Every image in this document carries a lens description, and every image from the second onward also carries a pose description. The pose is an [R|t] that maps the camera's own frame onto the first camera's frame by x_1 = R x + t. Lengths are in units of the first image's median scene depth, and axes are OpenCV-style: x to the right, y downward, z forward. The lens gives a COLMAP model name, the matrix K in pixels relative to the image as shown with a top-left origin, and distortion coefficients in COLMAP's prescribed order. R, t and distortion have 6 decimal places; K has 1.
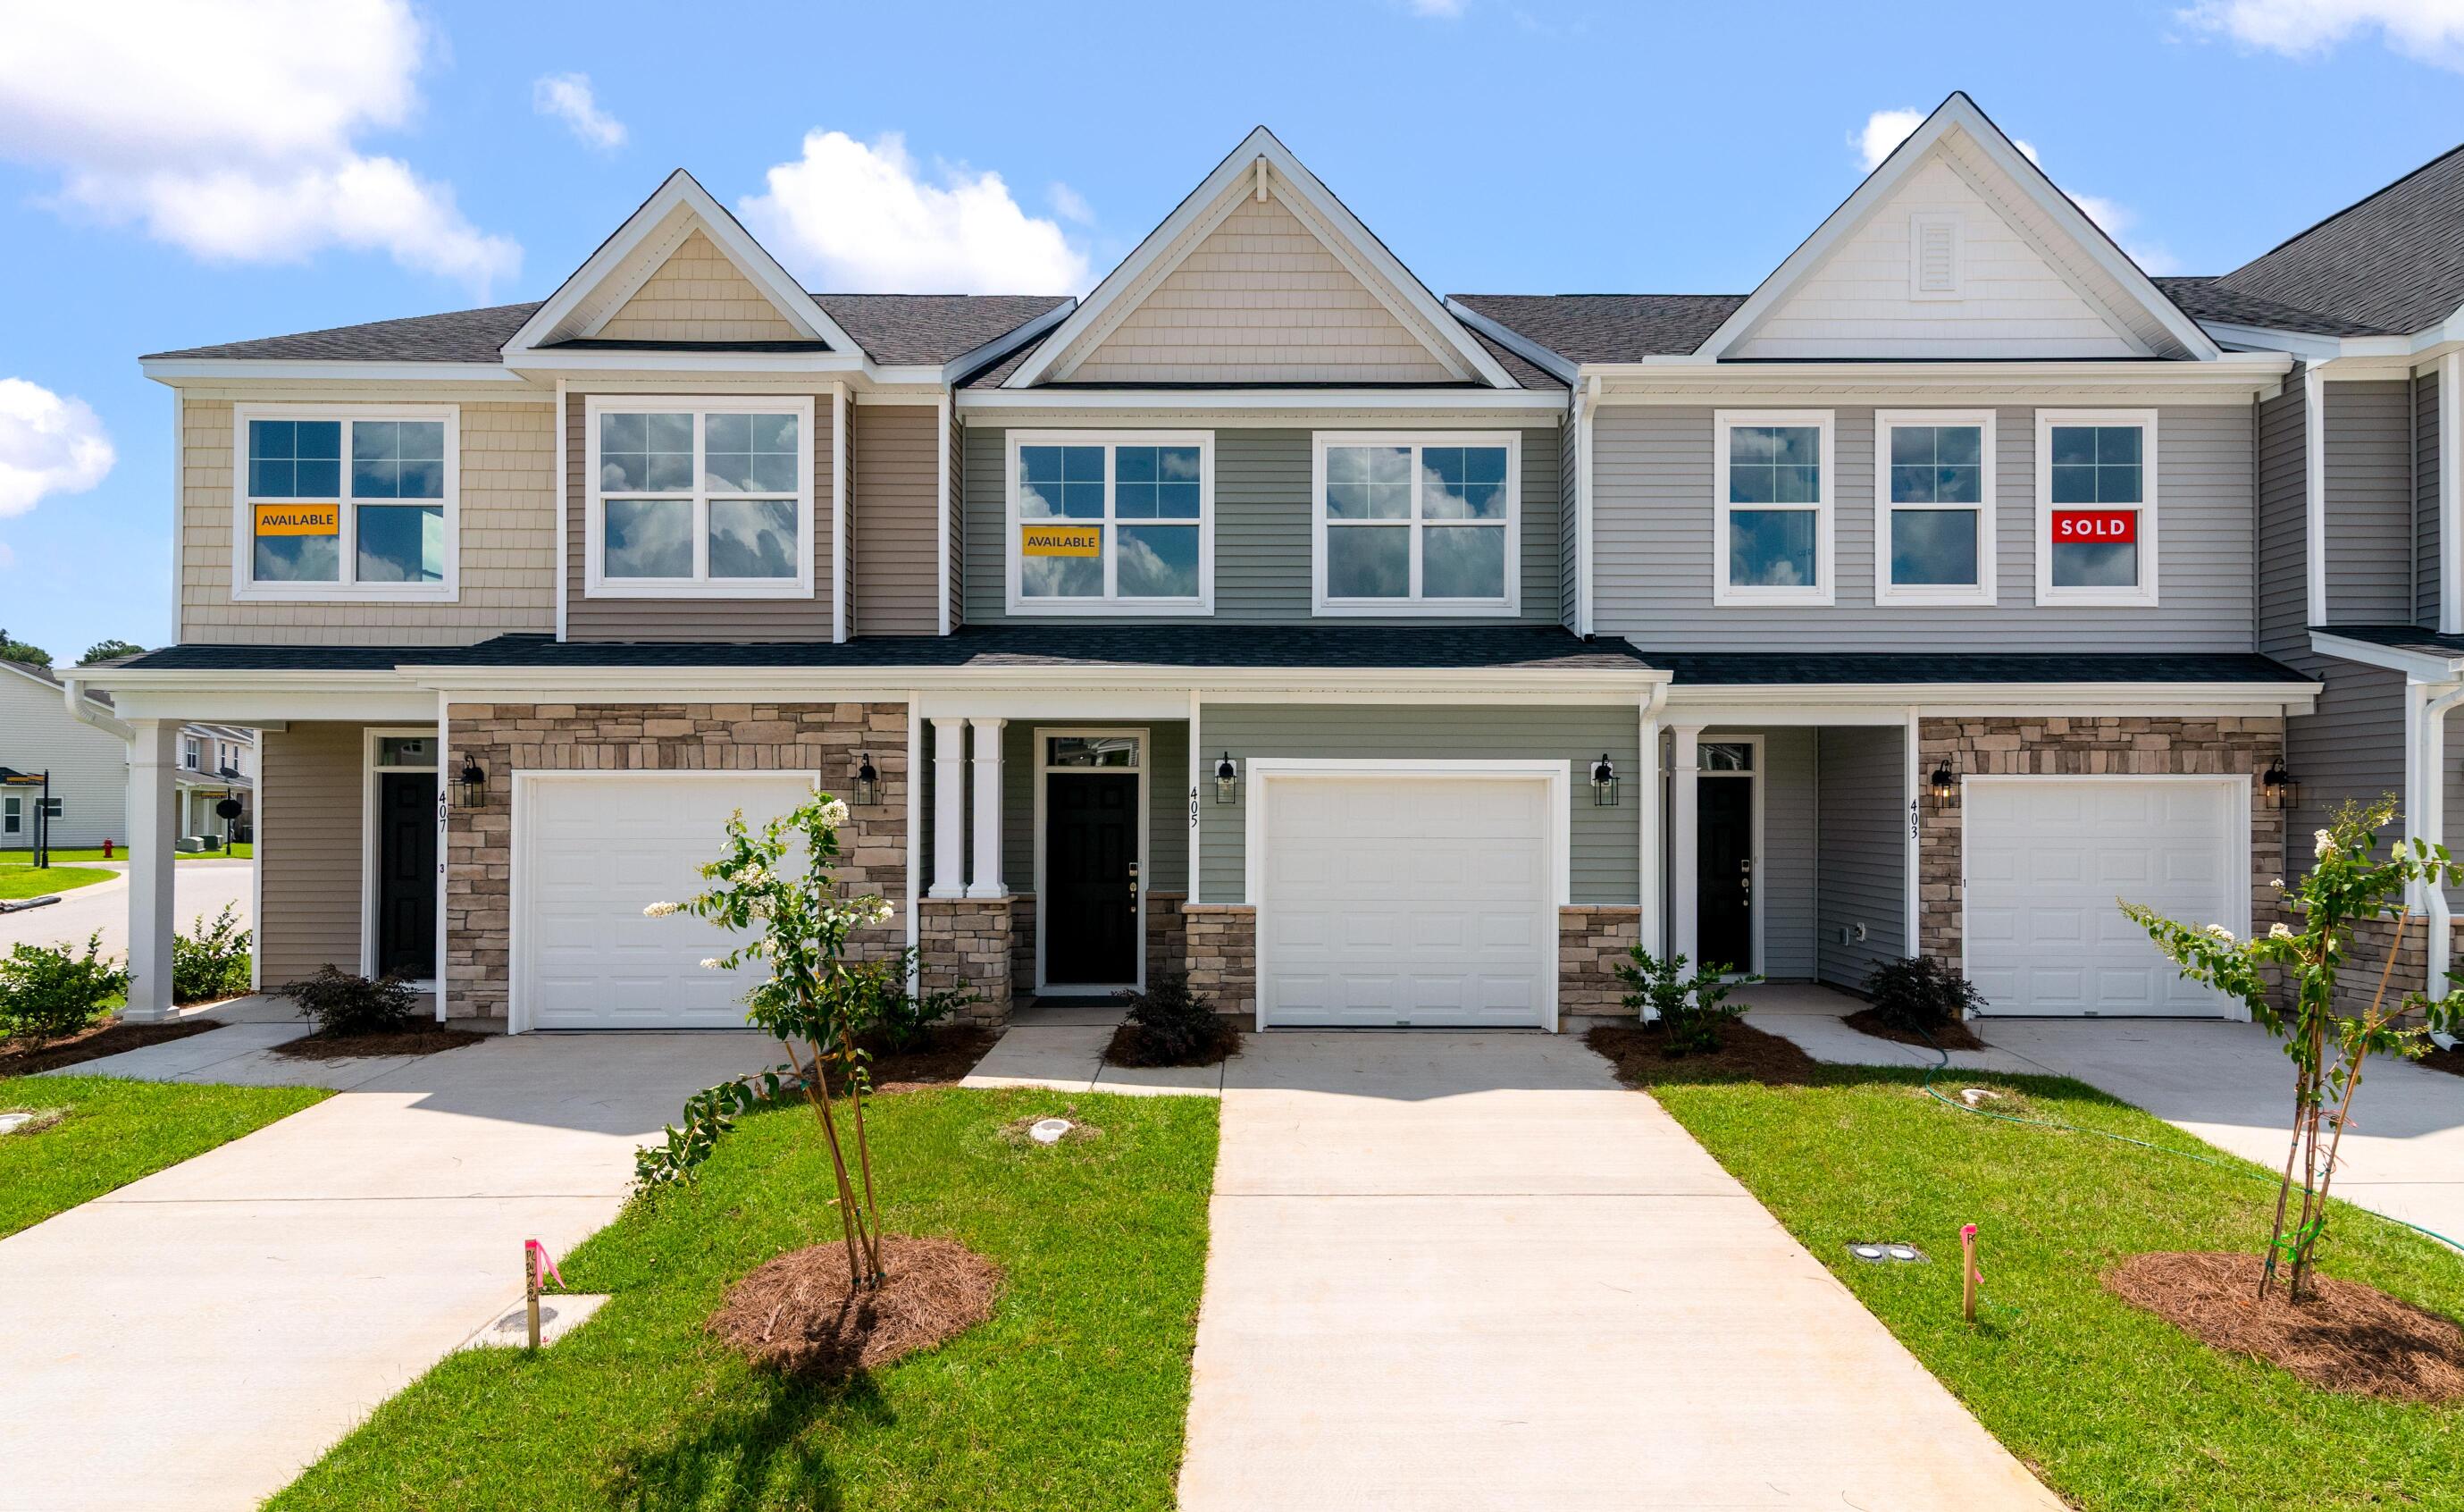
lens RADIAL K [[1097.2, 0, 1238.1], [0, 1097.2, 778.8], [0, 0, 1]] dist [-0.000532, -0.000161]
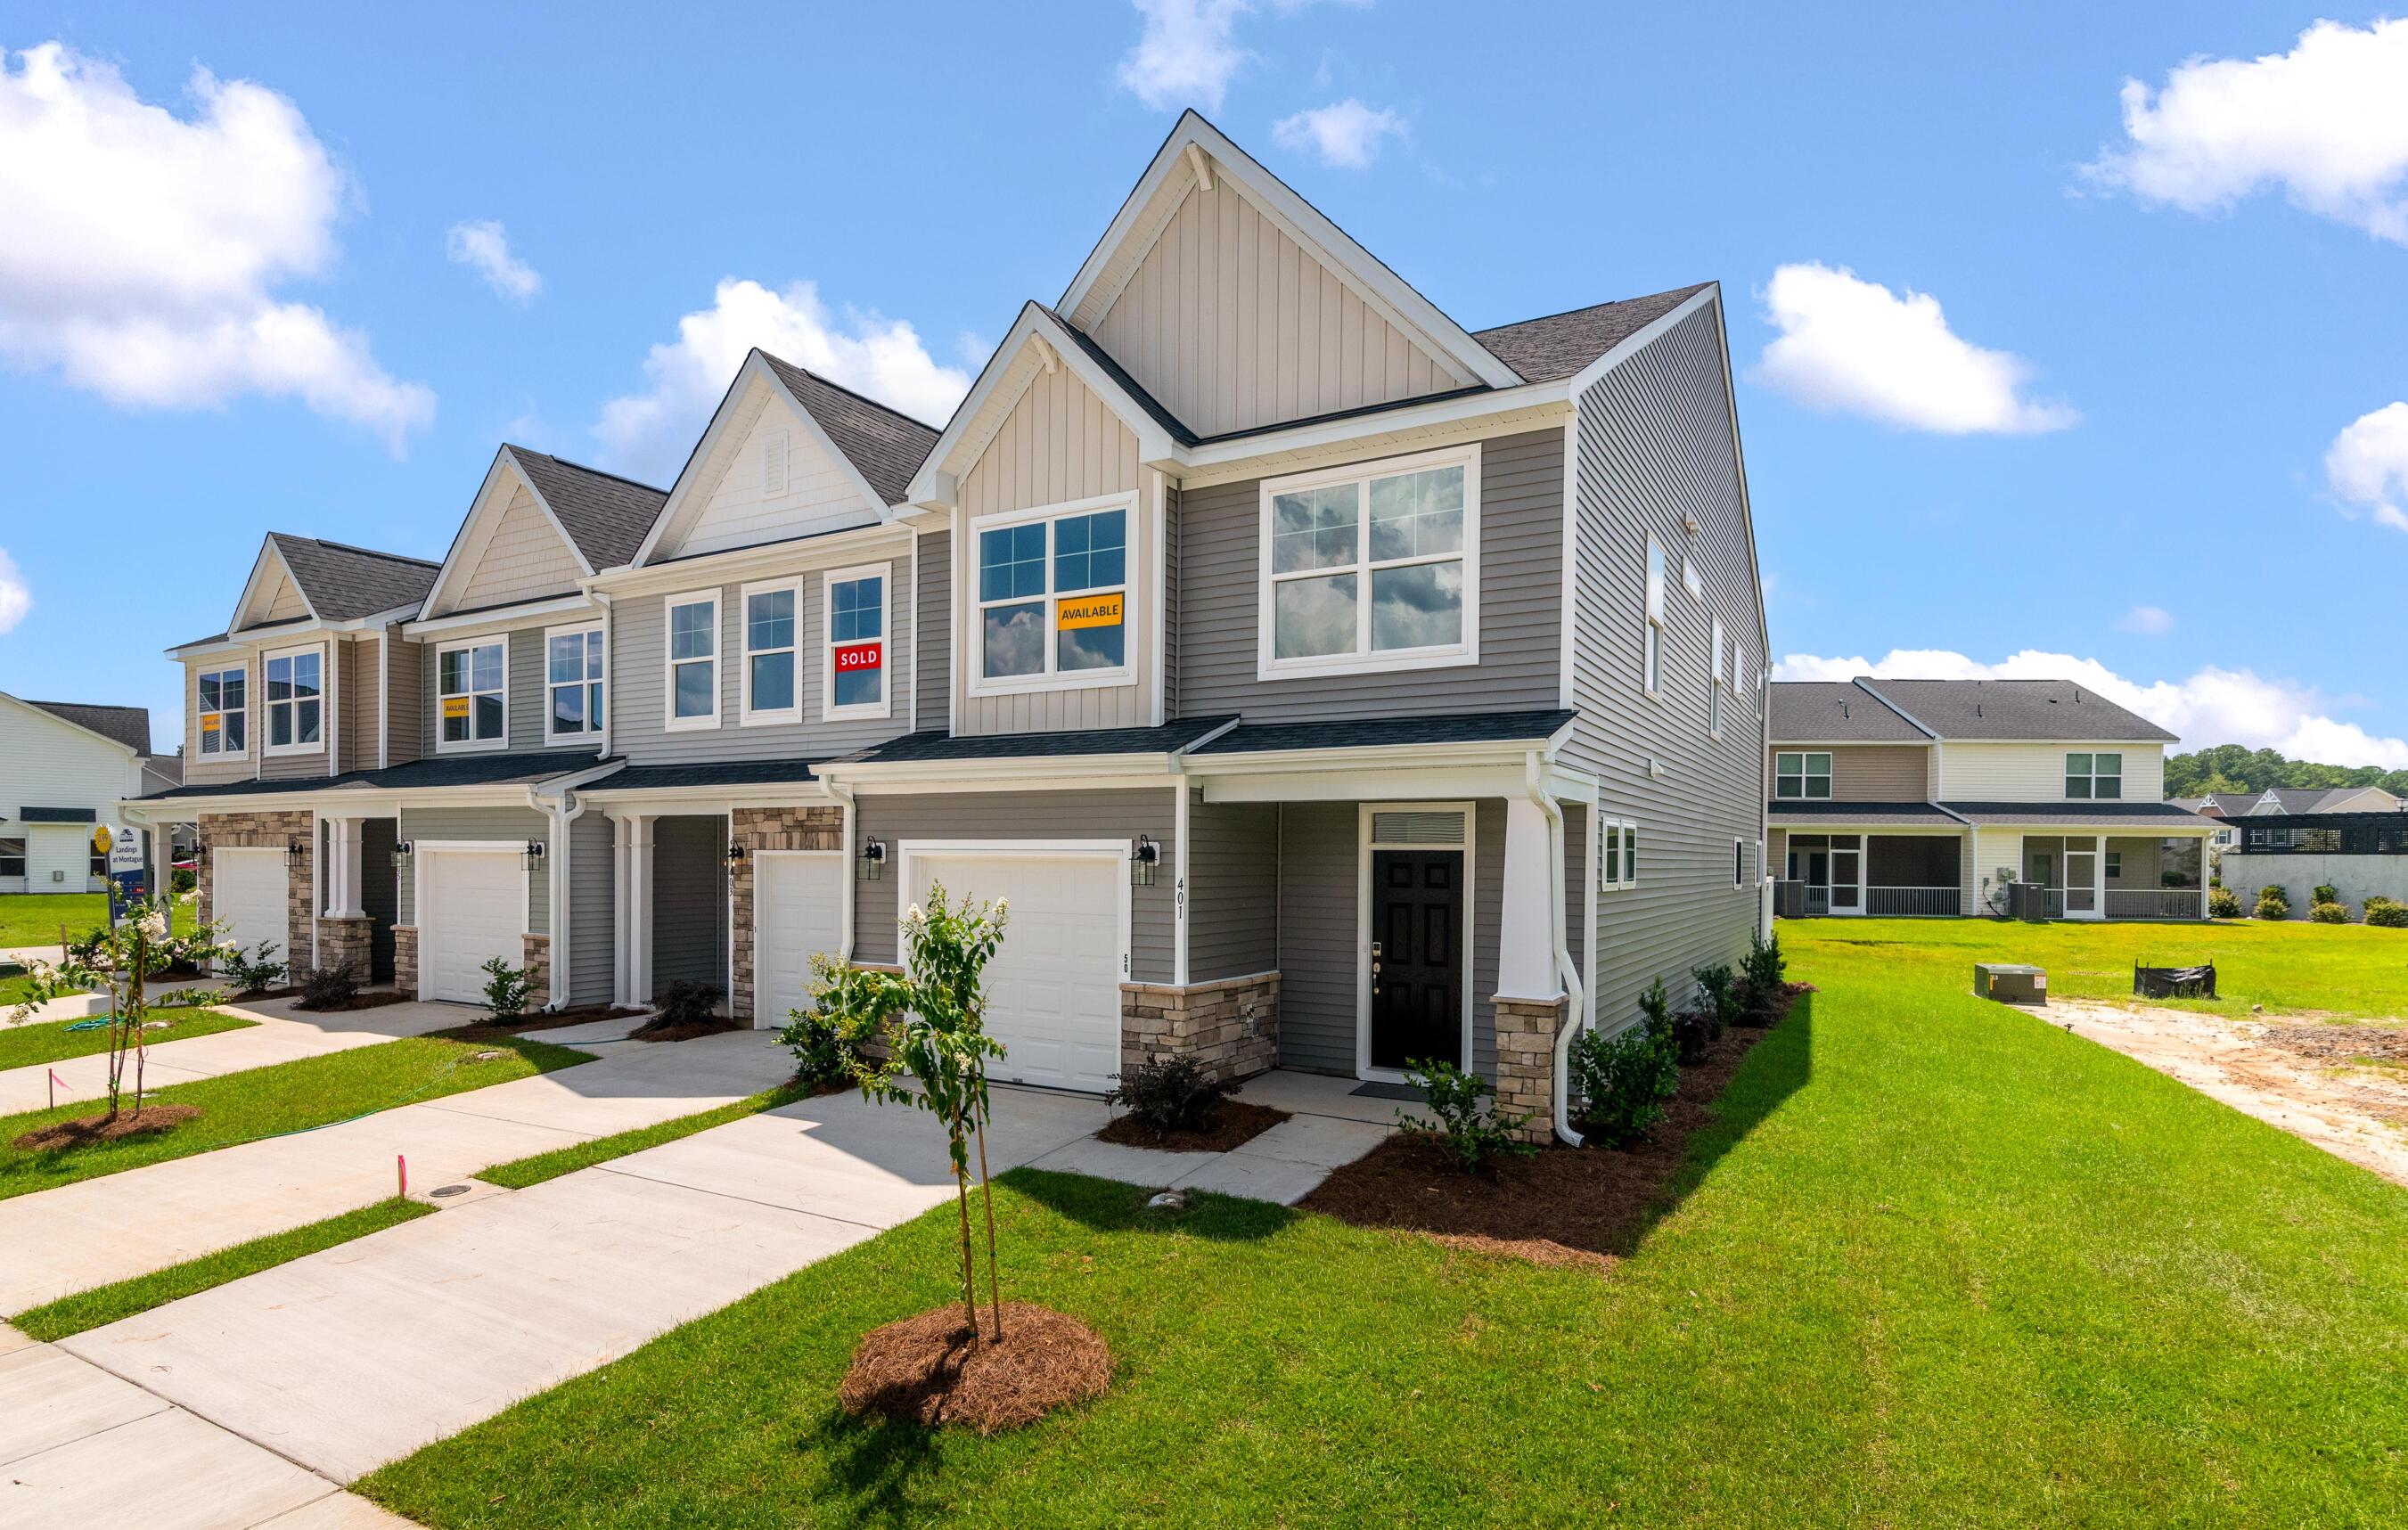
lens RADIAL K [[1224.1, 0, 1203.8], [0, 1224.1, 857.5], [0, 0, 1]] dist [0.003263, 0.000311]
pose [[0.877505, 0.002867, -0.479559, 1.832336], [-0.002308, 0.999996, 0.001755, 0.001237], [0.479562, -0.000433, 0.877508, -0.066899]]
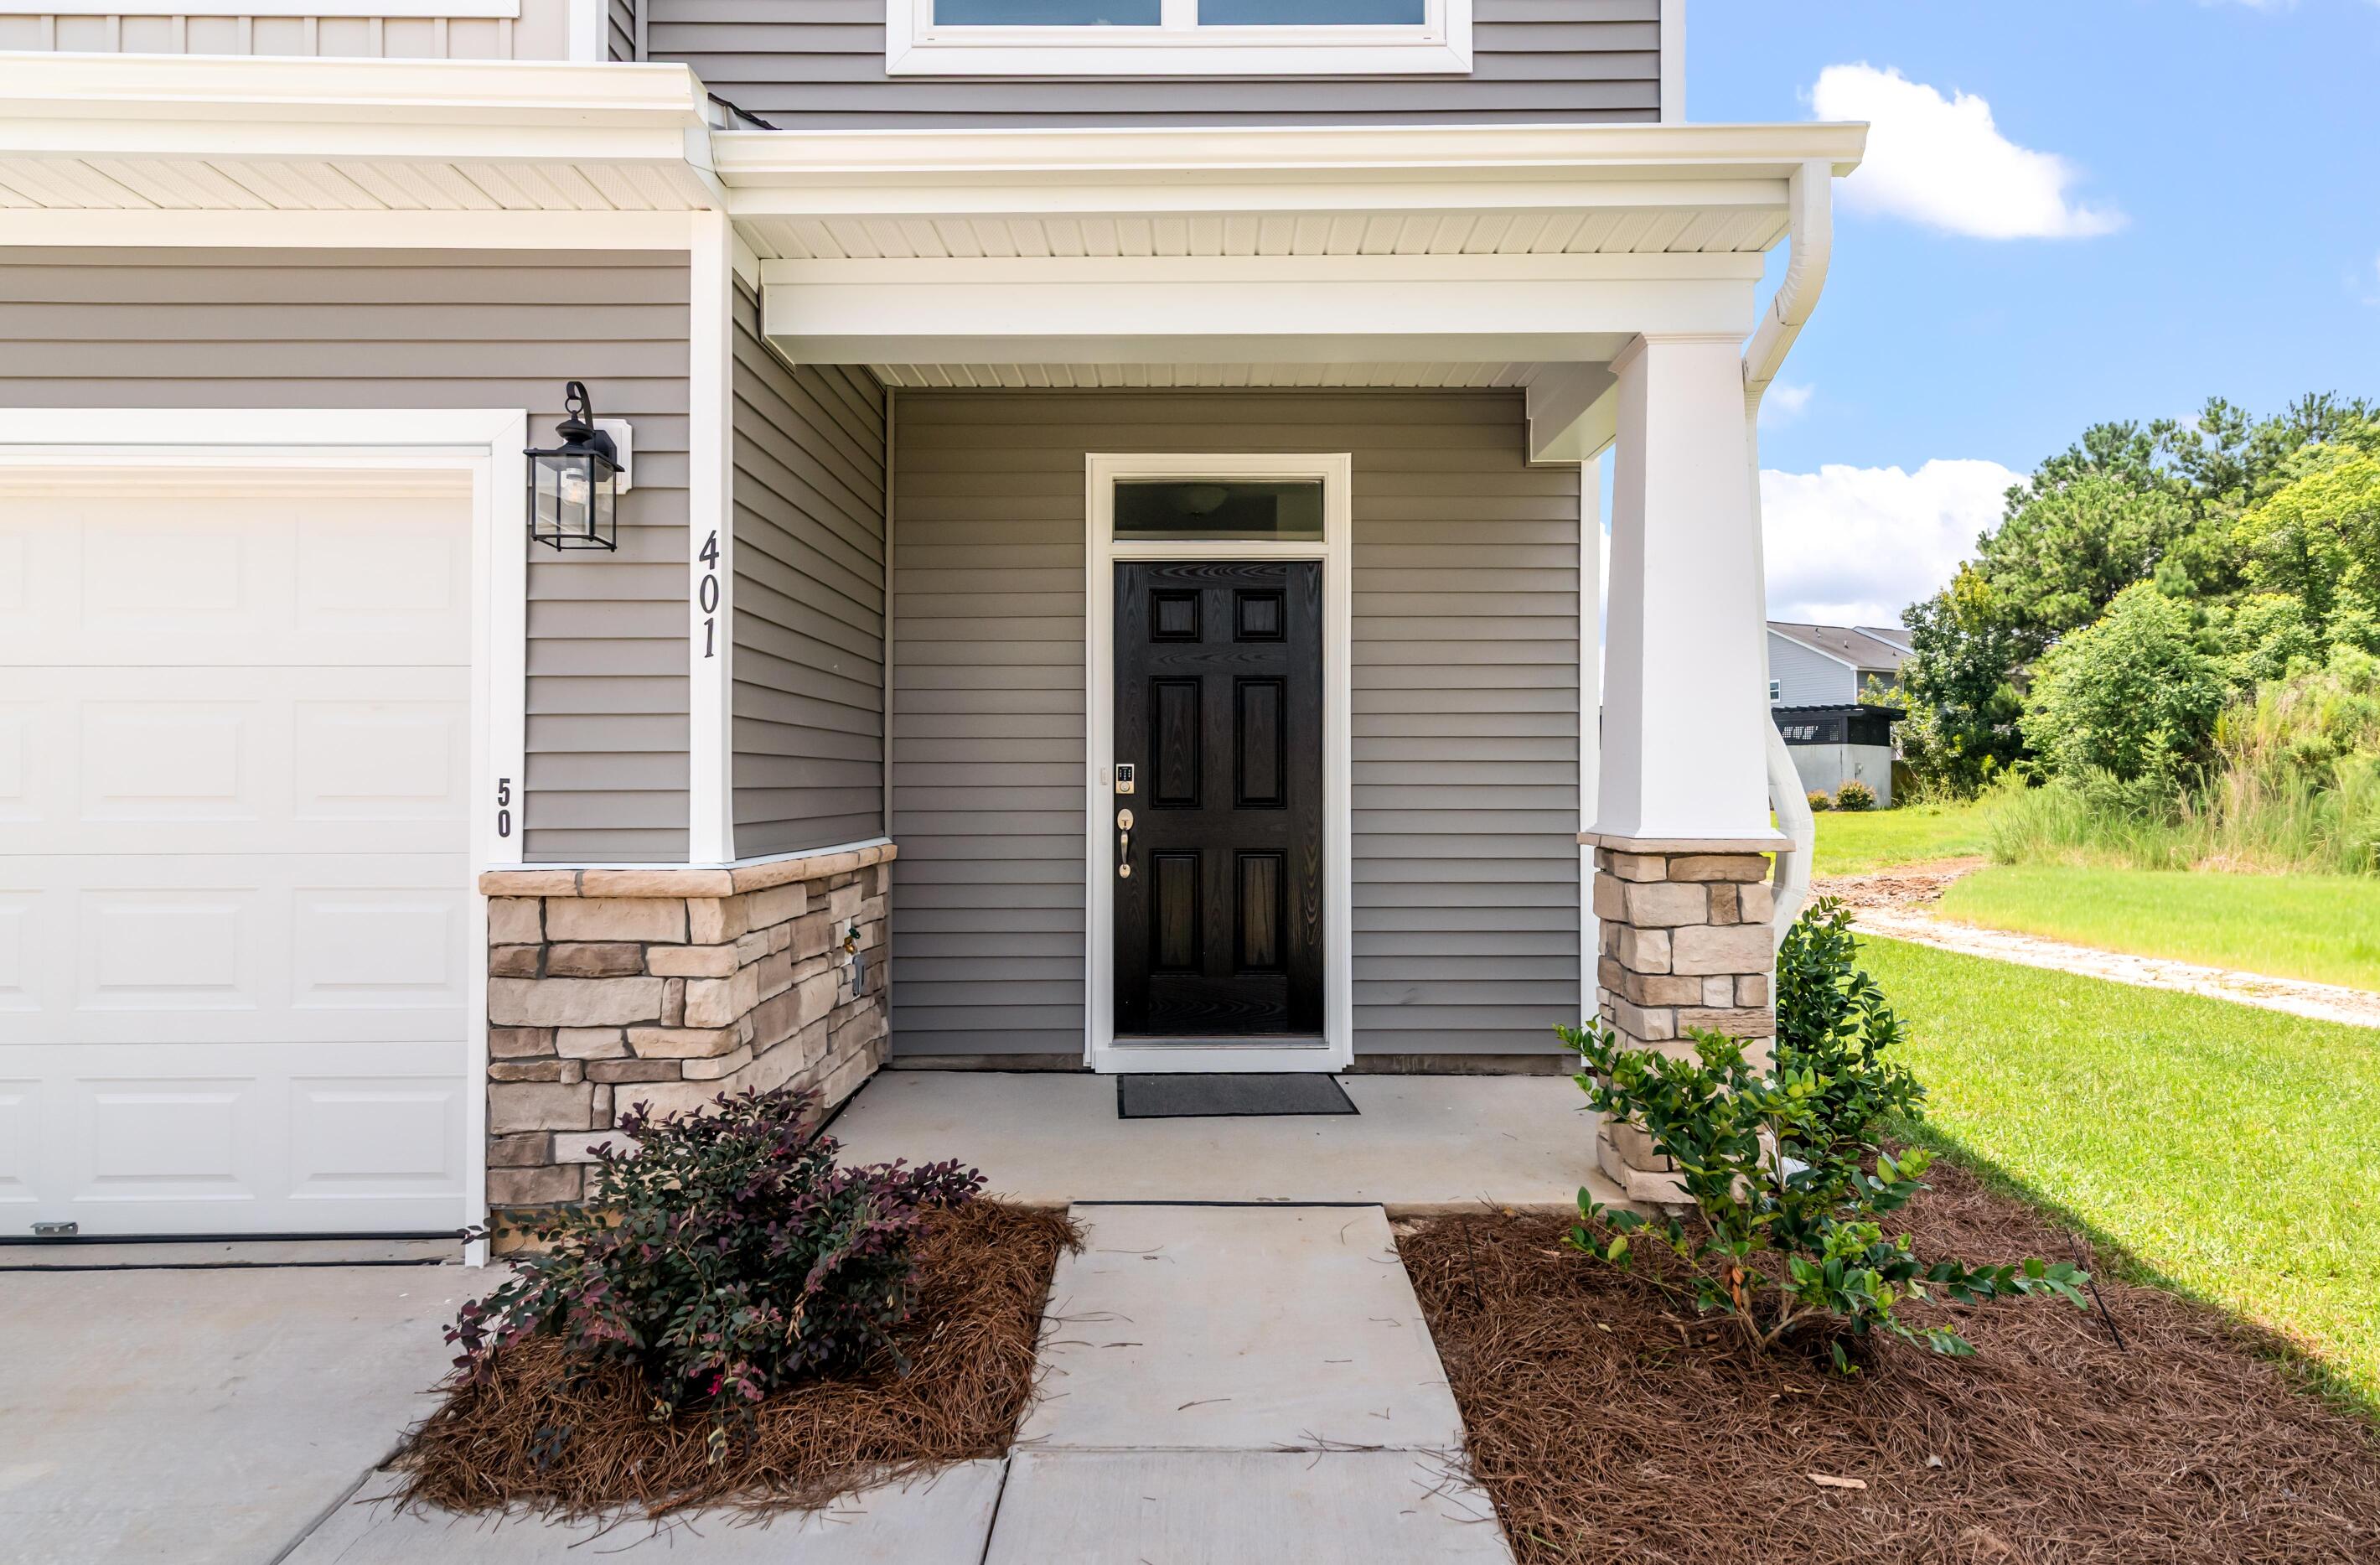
lens RADIAL K [[1217.0, 0, 1195.7], [0, 1217.0, 762.9], [0, 0, 1]] dist [0.011667, -0.000096]
pose [[0.999463, -0.007939, 0.031801, 1.434424], [0.008419, 0.999852, -0.014971, 0.090890], [-0.031678, 0.015231, 0.999382, 0.505597]]
